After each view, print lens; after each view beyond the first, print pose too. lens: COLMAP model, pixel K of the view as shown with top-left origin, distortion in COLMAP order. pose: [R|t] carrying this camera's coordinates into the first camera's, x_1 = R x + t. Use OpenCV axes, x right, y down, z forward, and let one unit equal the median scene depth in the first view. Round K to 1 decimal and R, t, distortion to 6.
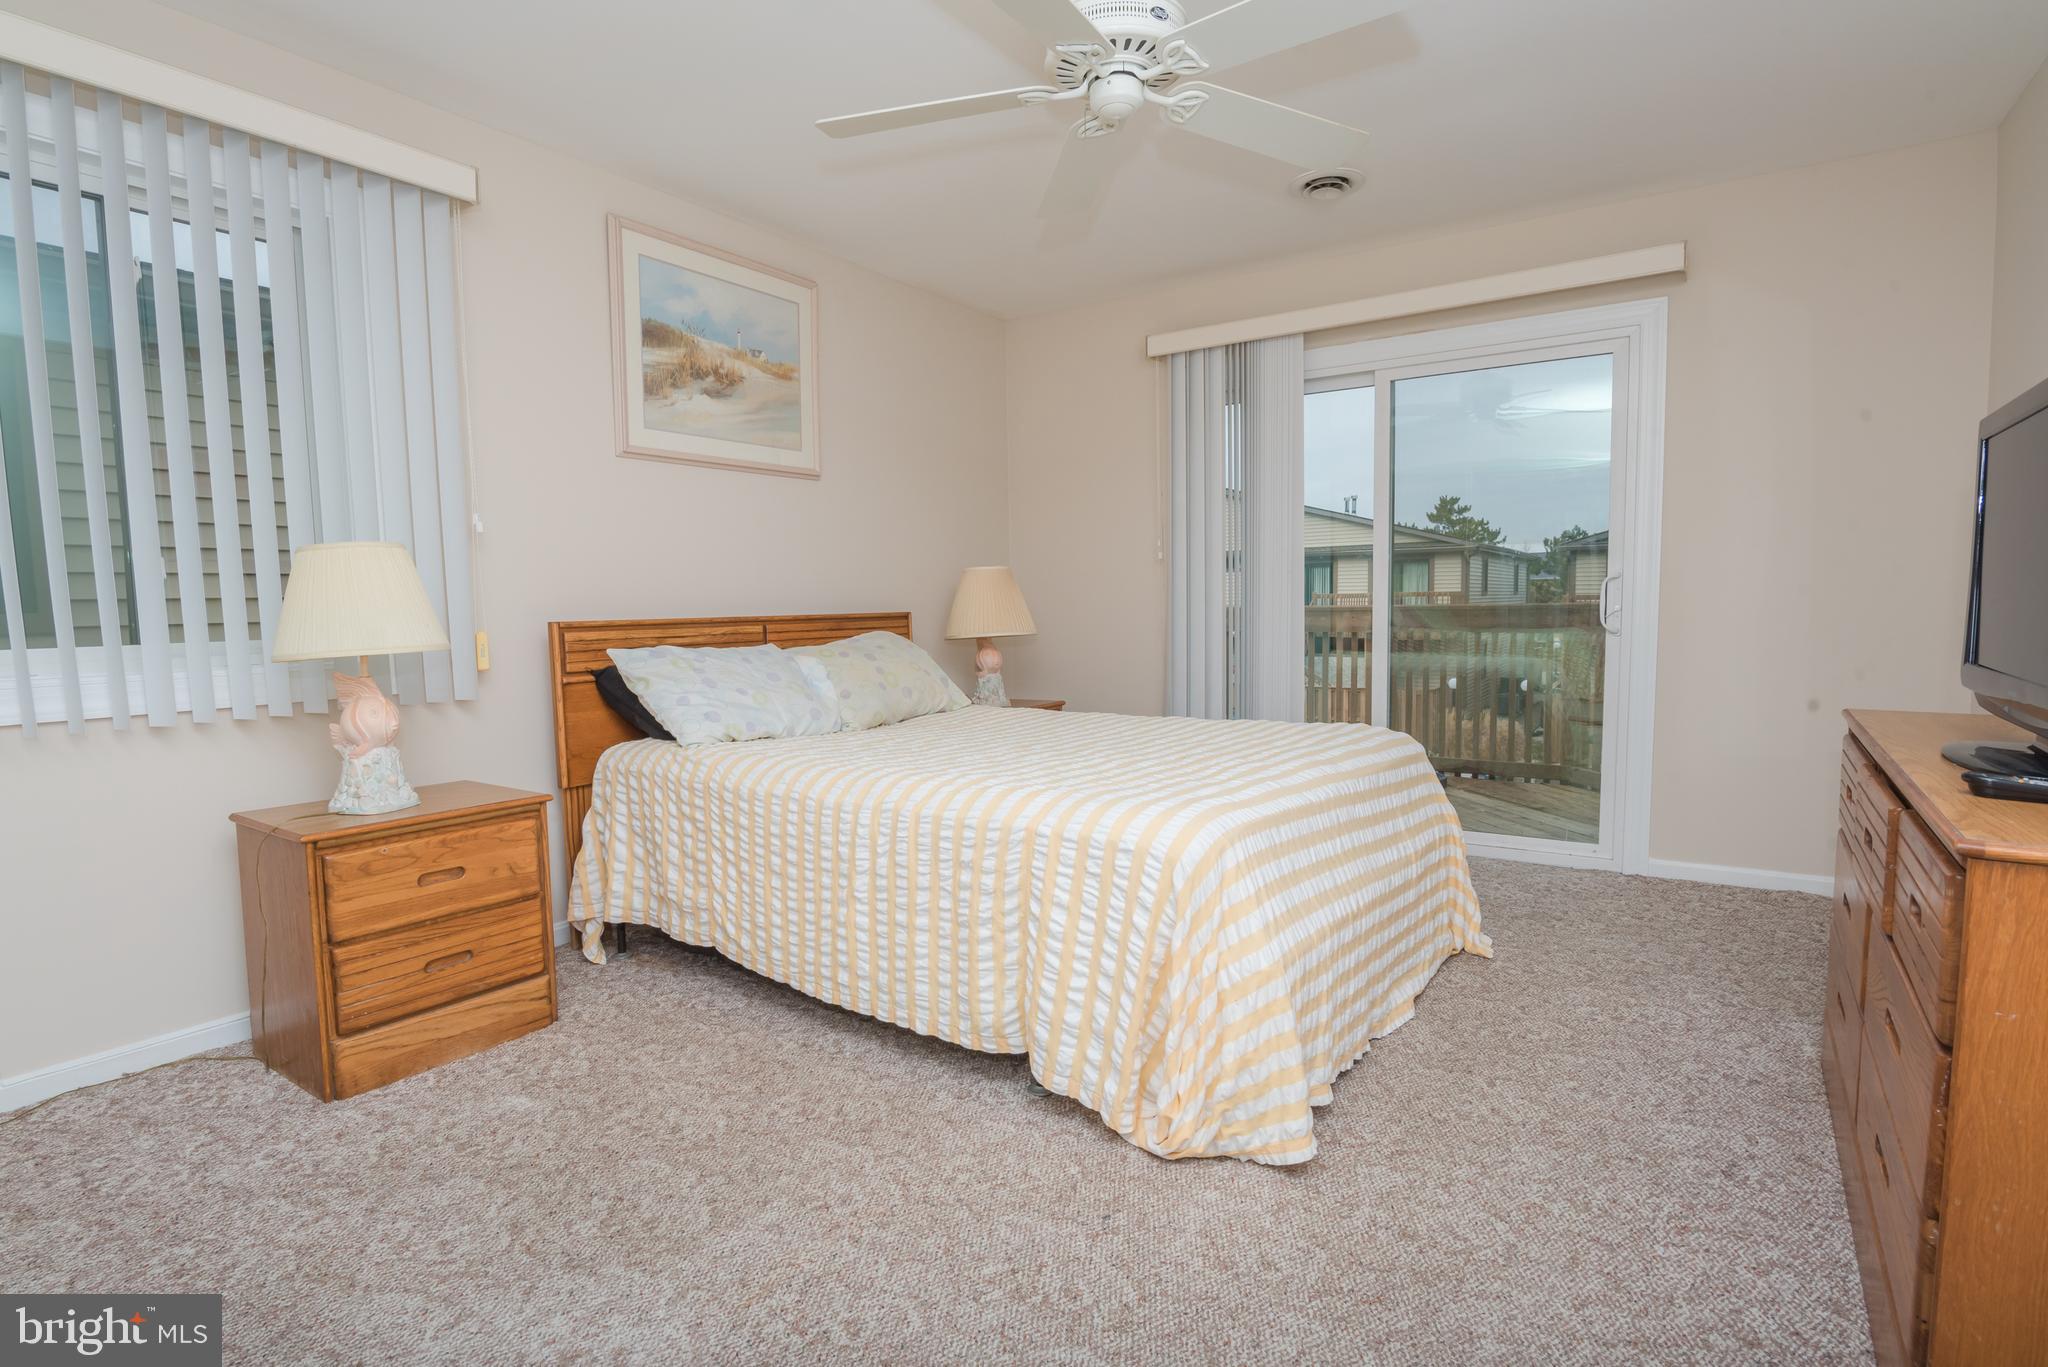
lens RADIAL K [[1008.3, 0, 1027.8], [0, 1008.3, 694.9], [0, 0, 1]] dist [-0.015084, 0.000381]
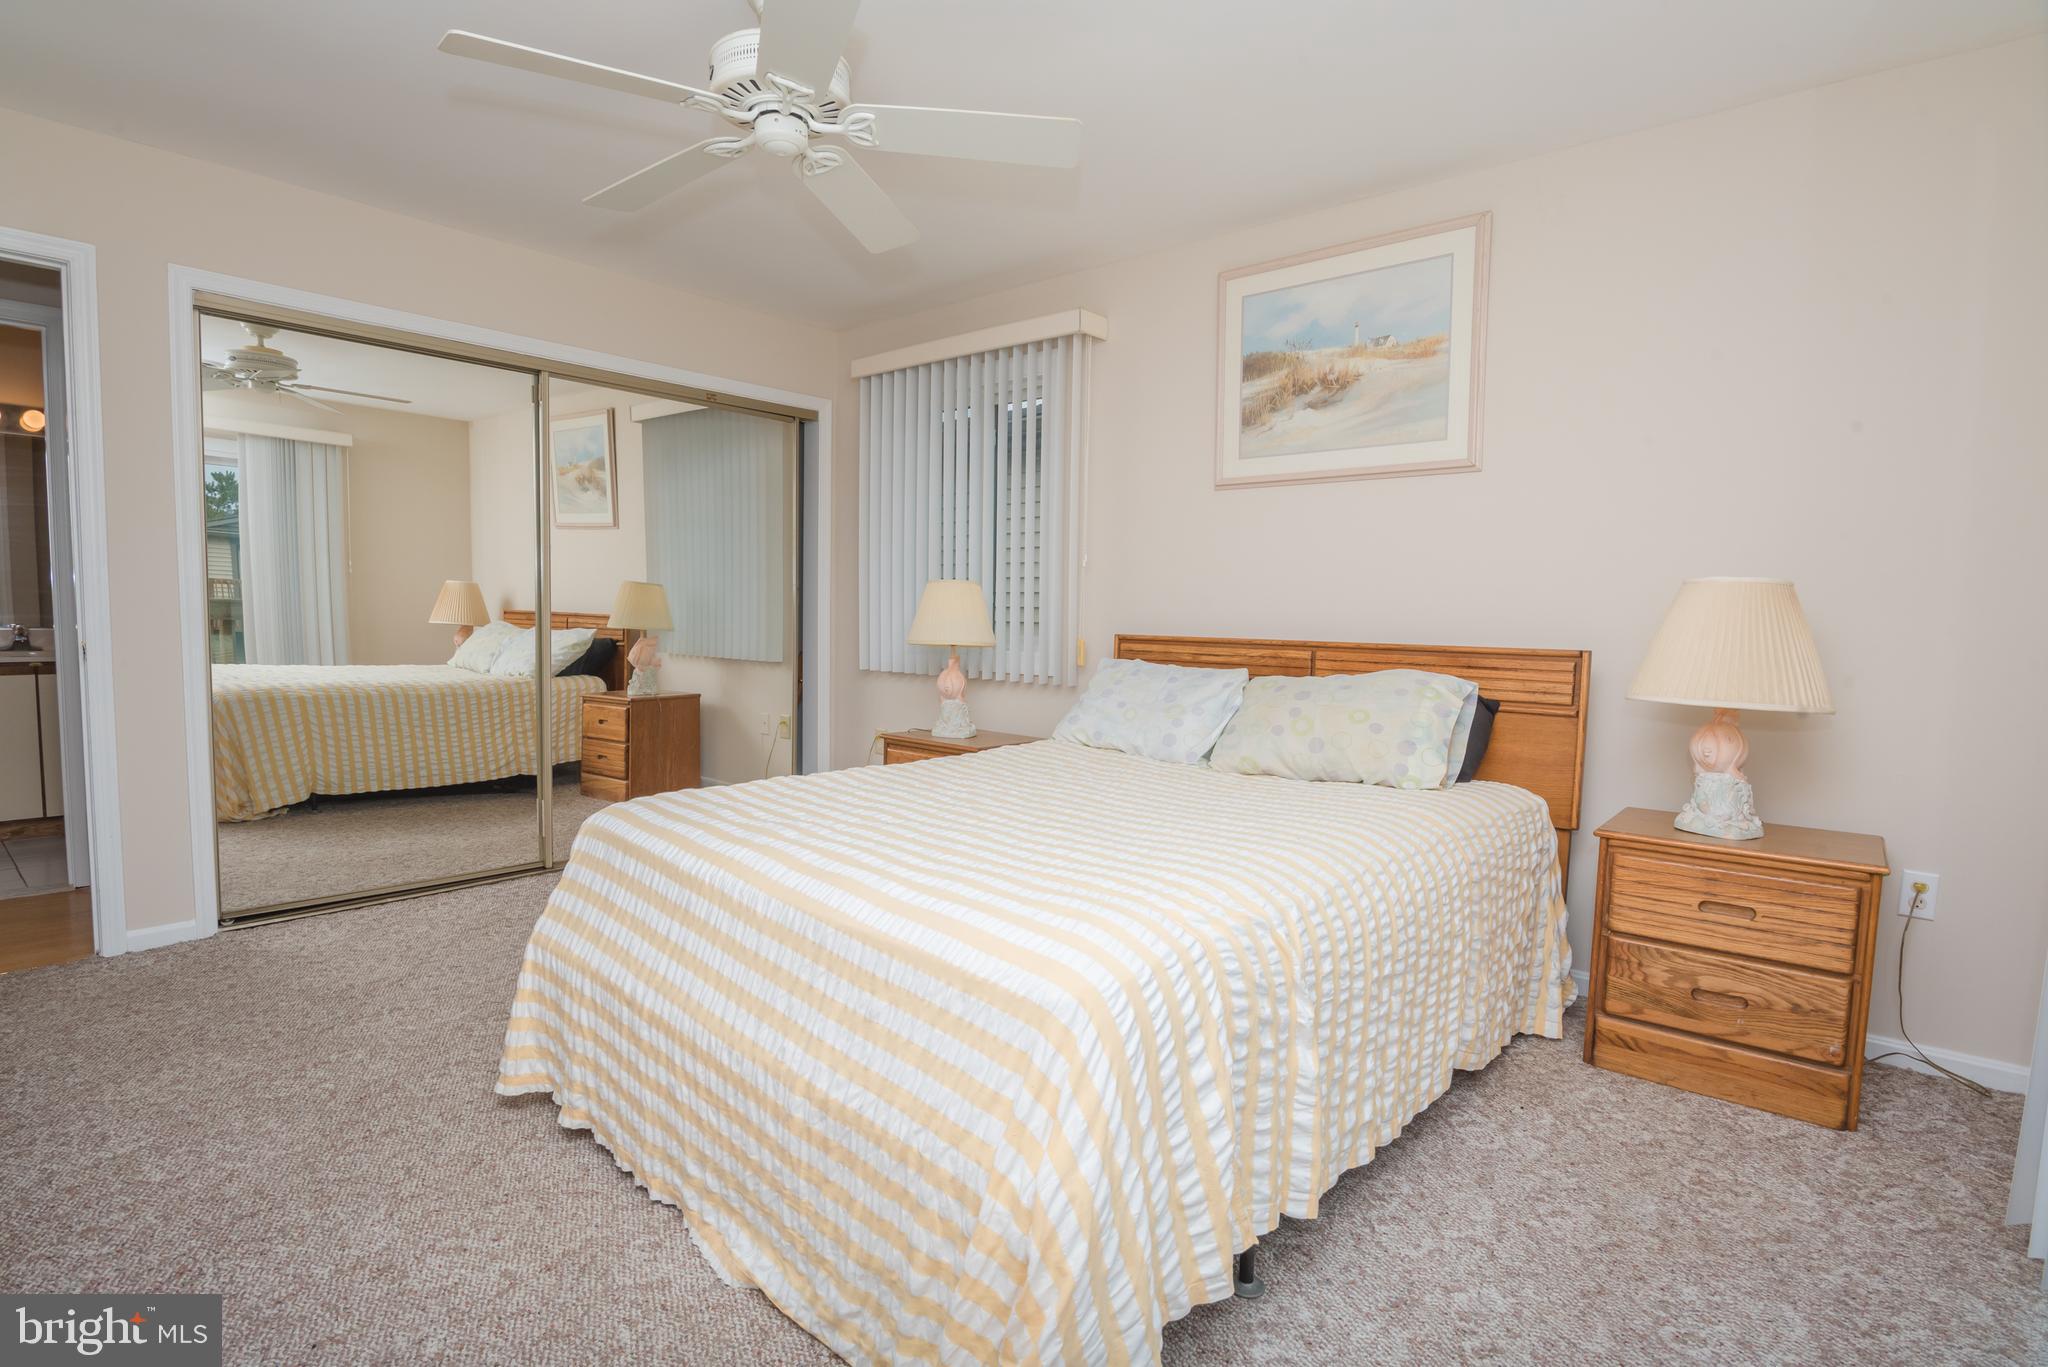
lens RADIAL K [[1017.1, 0, 1019.7], [0, 1017.1, 693.0], [0, 0, 1]] dist [-0.020804, -0.000267]
pose [[-0.123015, 0.087210, -0.988565, 0.696937], [-0.112263, 0.988514, 0.101176, -0.098242], [0.986035, 0.123425, -0.111812, 0.877281]]
